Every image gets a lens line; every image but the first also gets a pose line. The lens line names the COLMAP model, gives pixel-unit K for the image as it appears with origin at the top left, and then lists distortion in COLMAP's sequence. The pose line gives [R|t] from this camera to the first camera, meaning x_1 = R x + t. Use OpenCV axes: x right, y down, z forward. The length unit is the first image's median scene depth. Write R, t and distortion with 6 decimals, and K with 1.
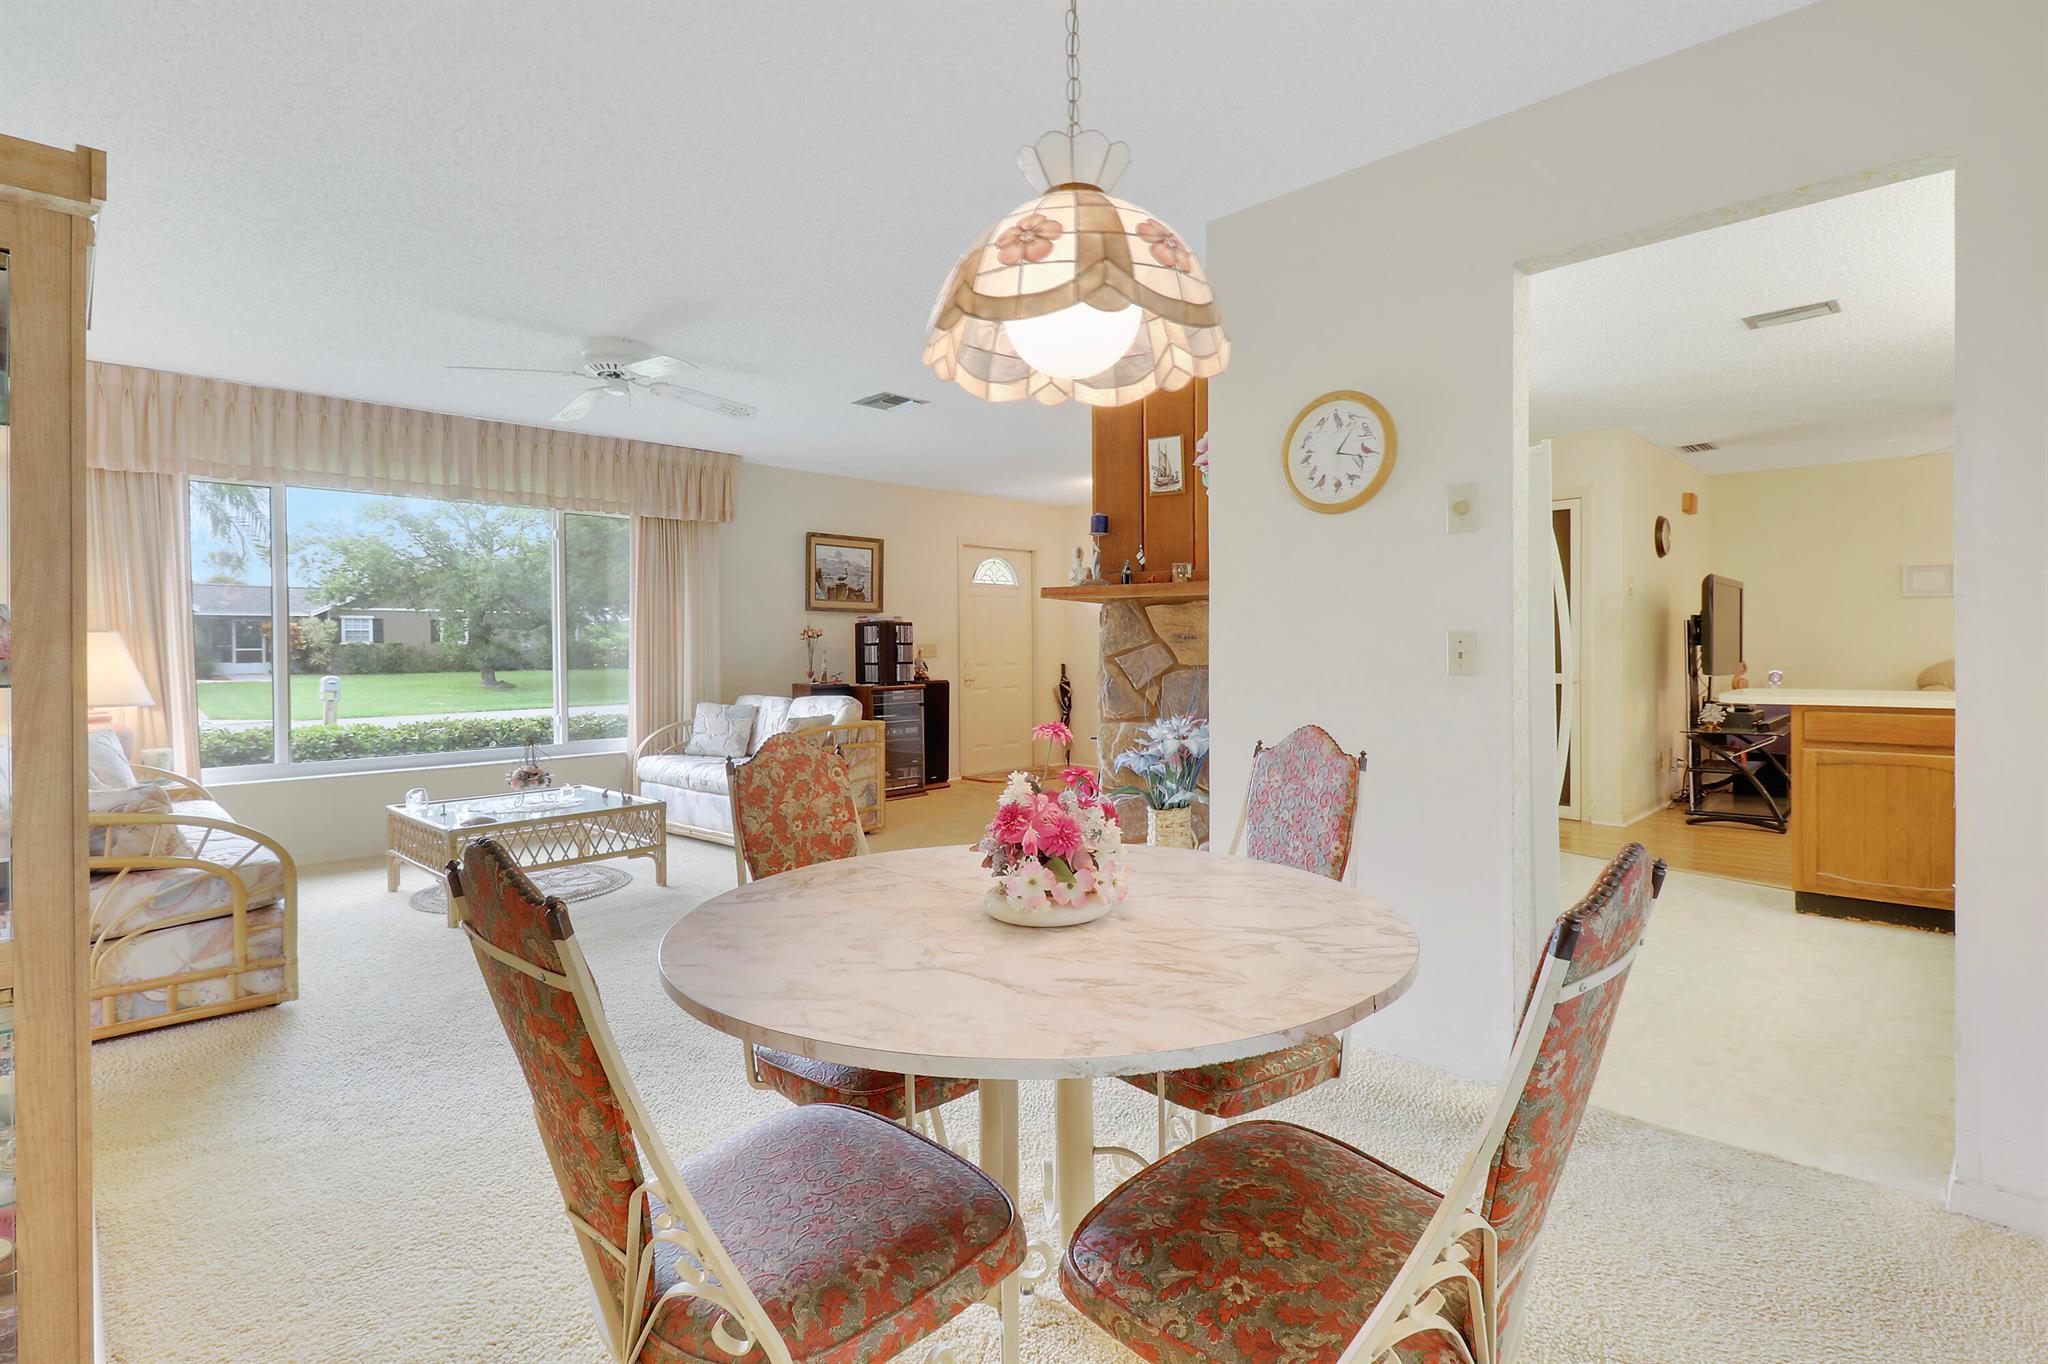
lens RADIAL K [[965.4, 0, 1031.9], [0, 965.4, 644.1], [0, 0, 1]] dist [-0.014179, -0.011452]
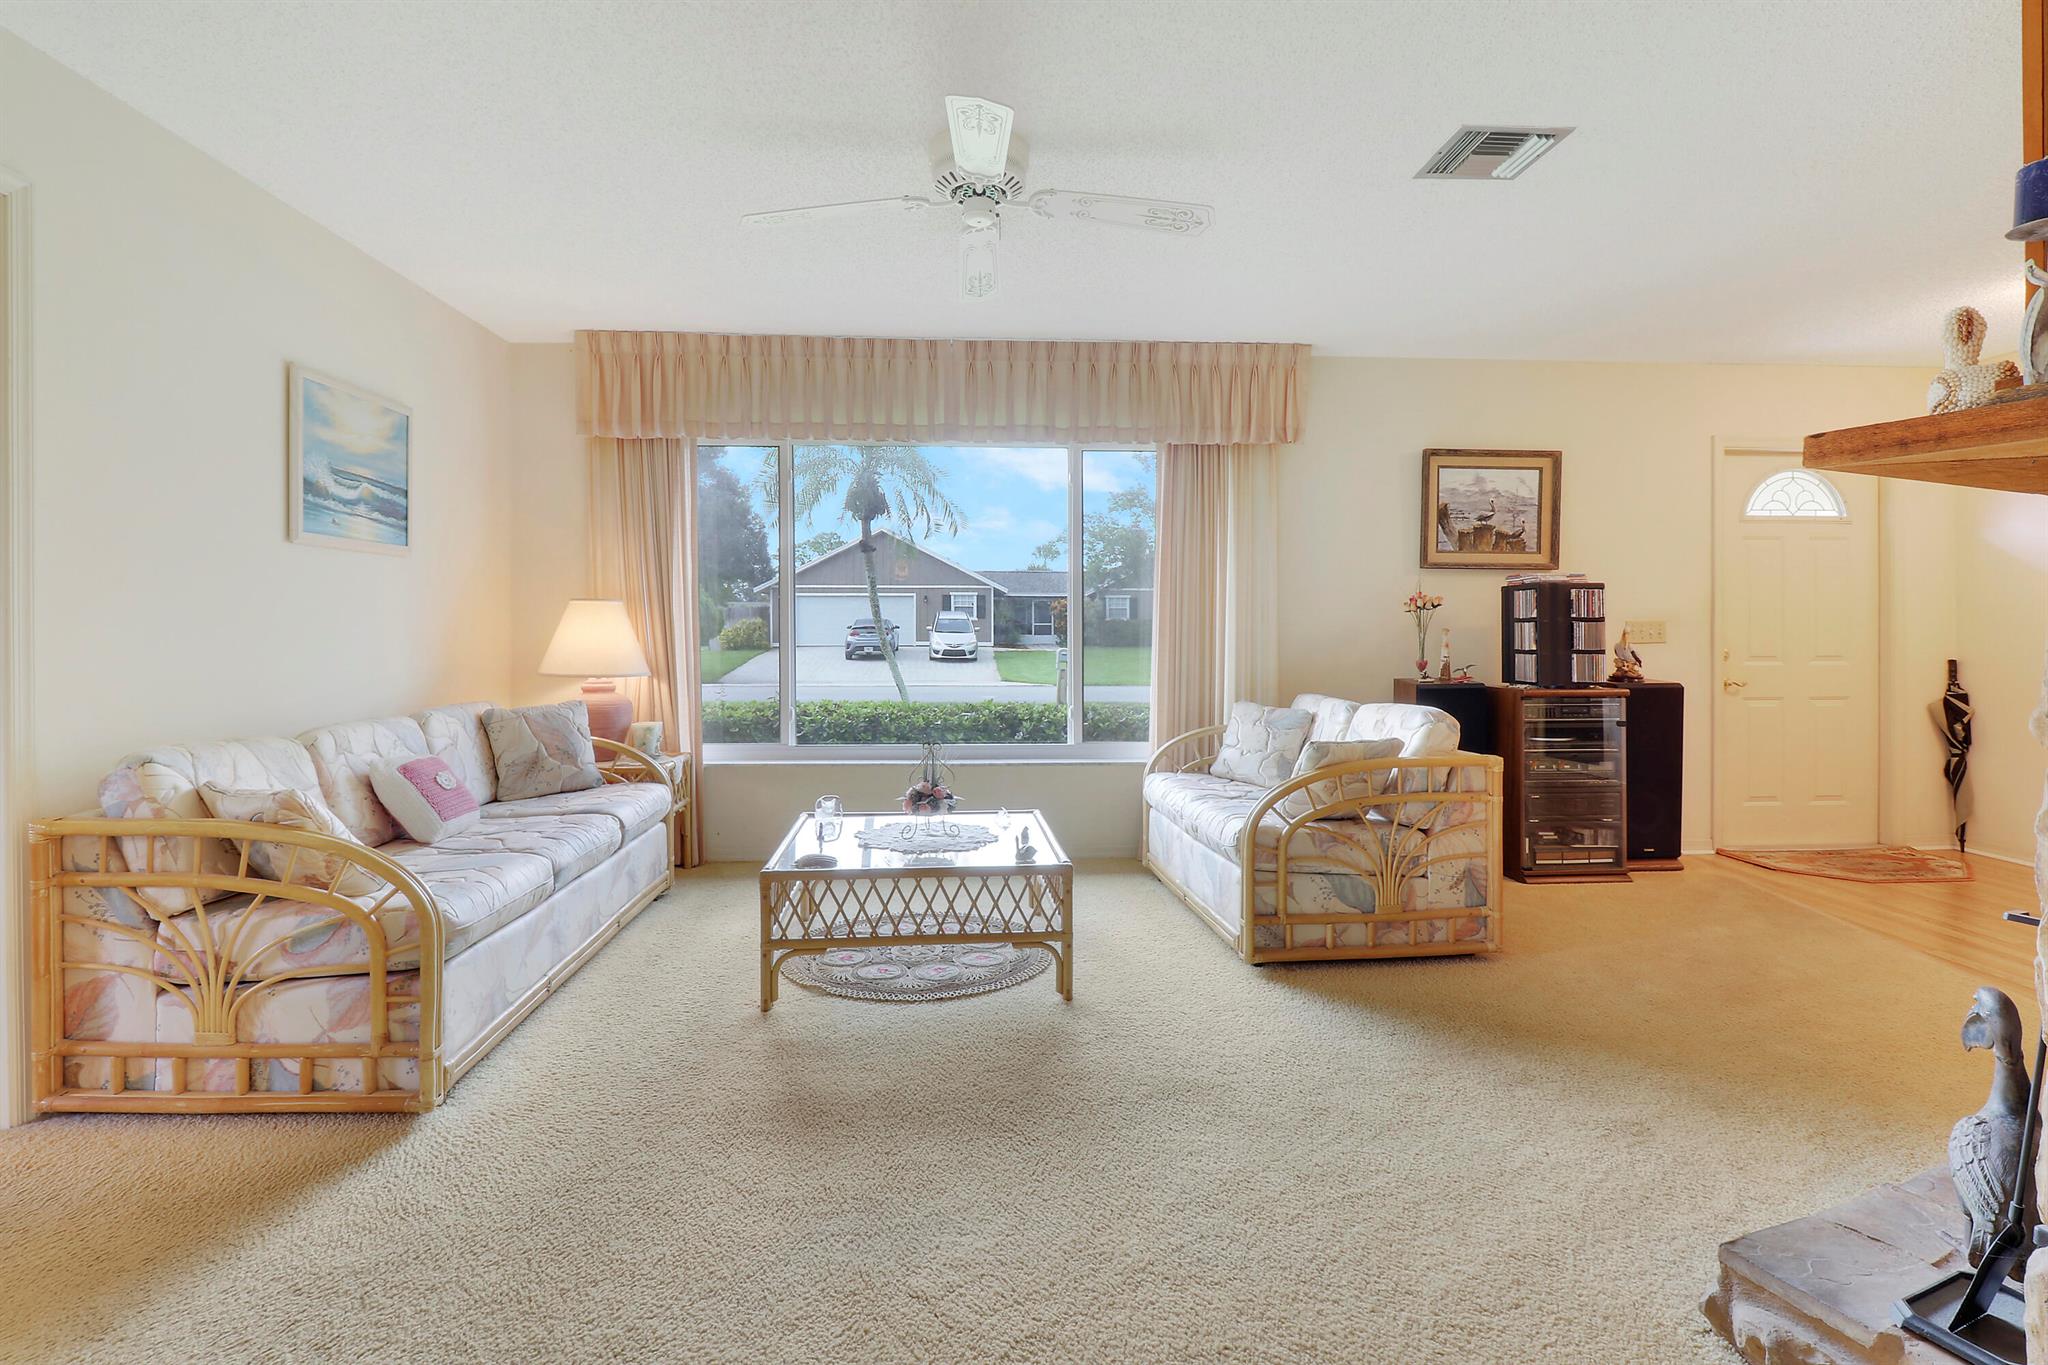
lens RADIAL K [[980.2, 0, 1028.7], [0, 980.2, 624.1], [0, 0, 1]] dist [0.004511, -0.017320]
pose [[0.739955, 0.007670, -0.672613, 0.022910], [-0.006500, 0.999970, 0.004252, 0.002631], [0.672625, 0.001226, 0.739982, 0.392946]]
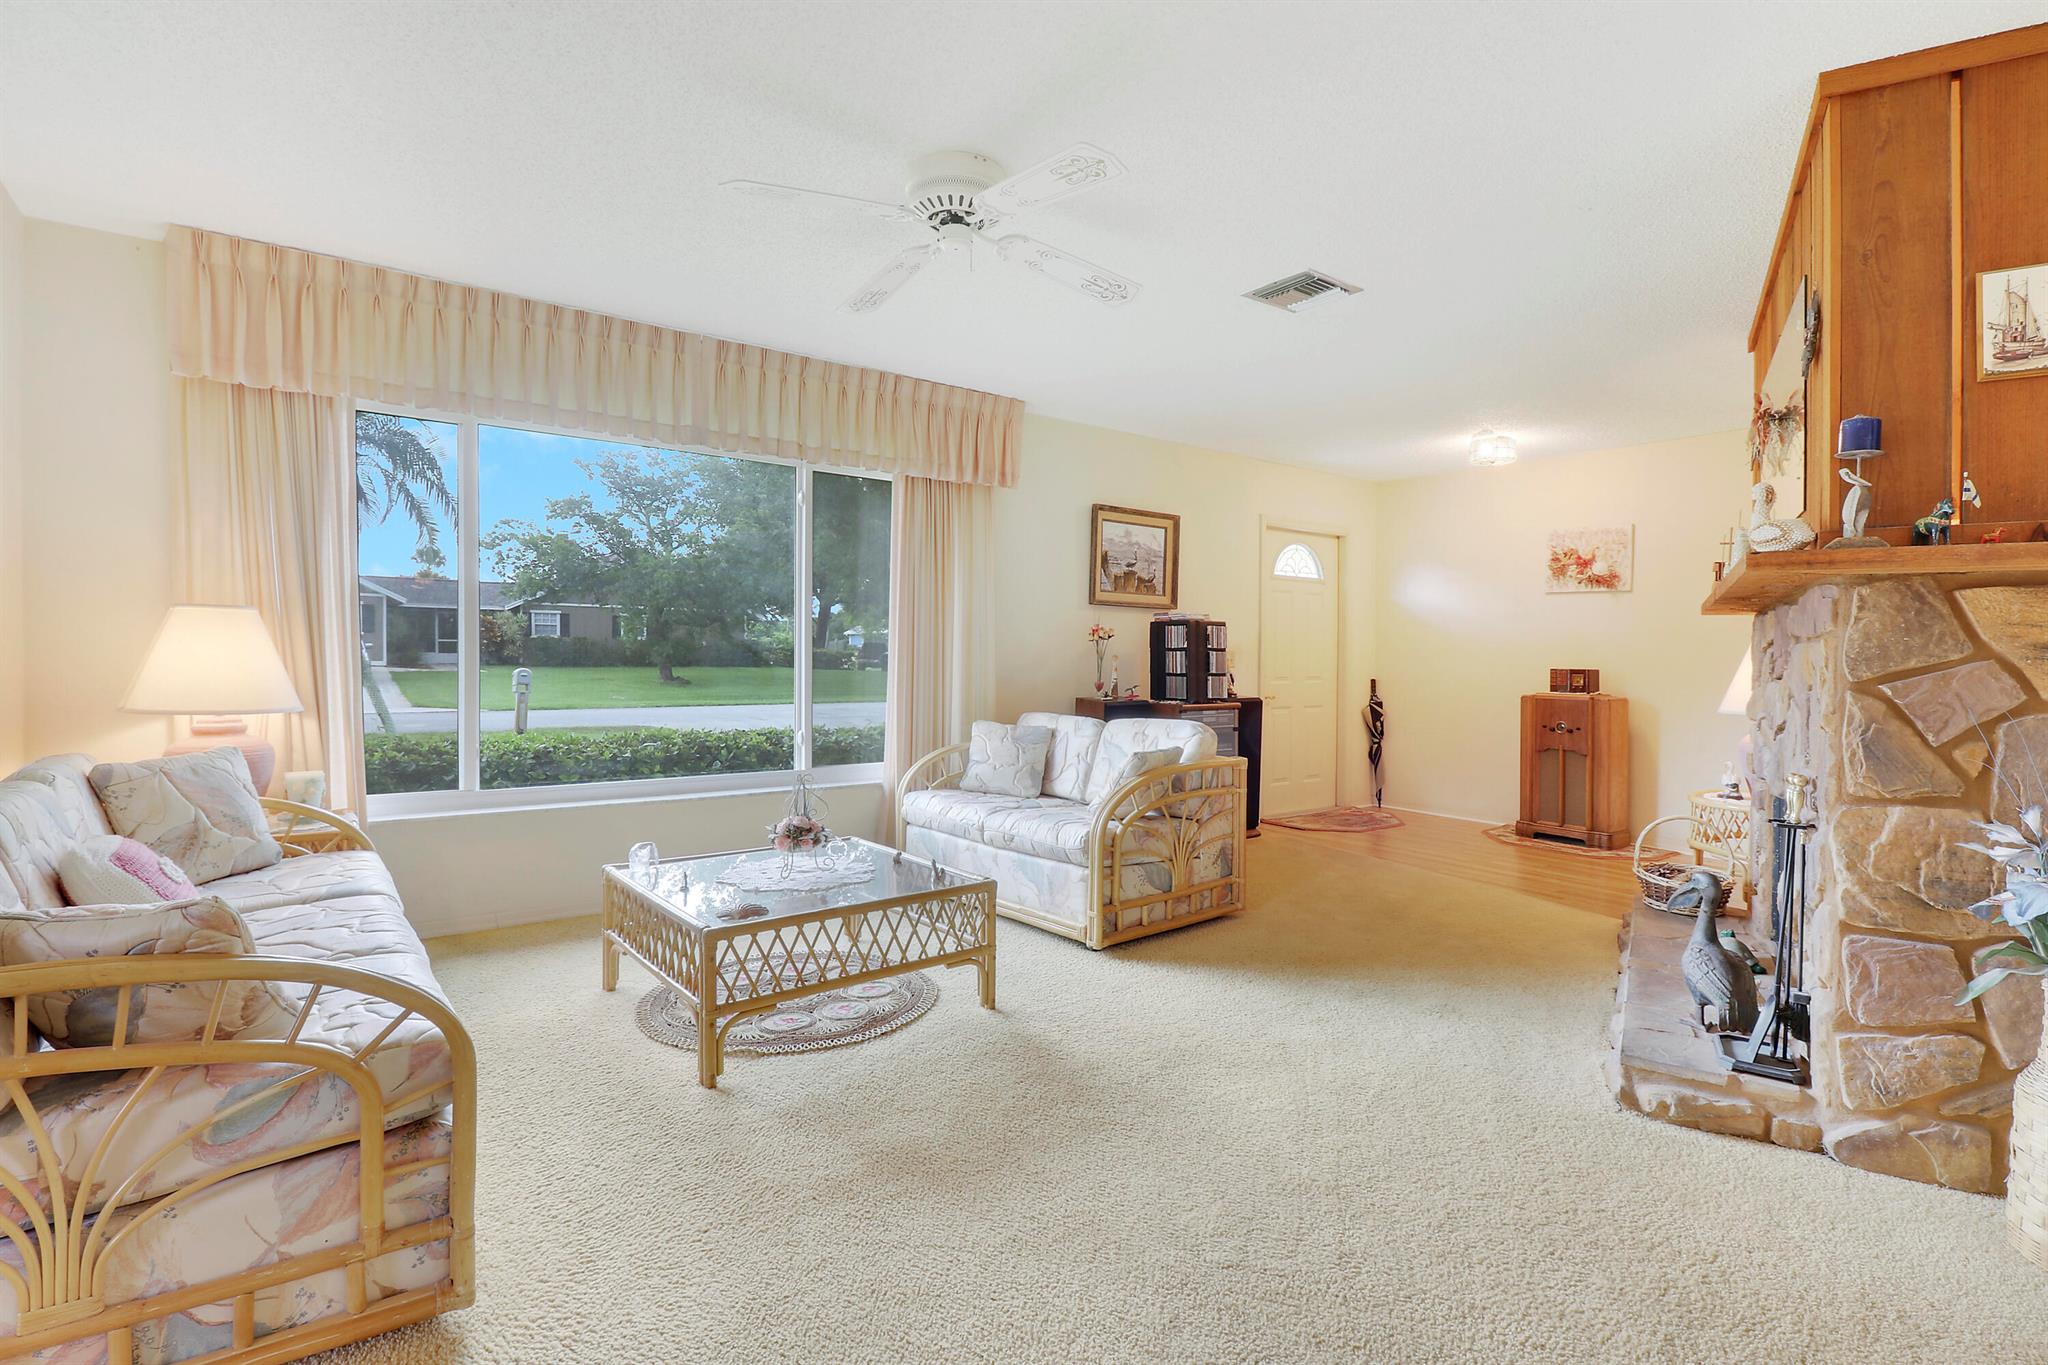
lens RADIAL K [[957.2, 0, 1022.3], [0, 957.2, 659.2], [0, 0, 1]] dist [0.002217, -0.014952]
pose [[0.988453, 0.023479, -0.149699, -0.208127], [-0.022080, 0.999696, 0.011005, 0.002809], [0.149912, -0.007573, 0.988670, 0.273104]]
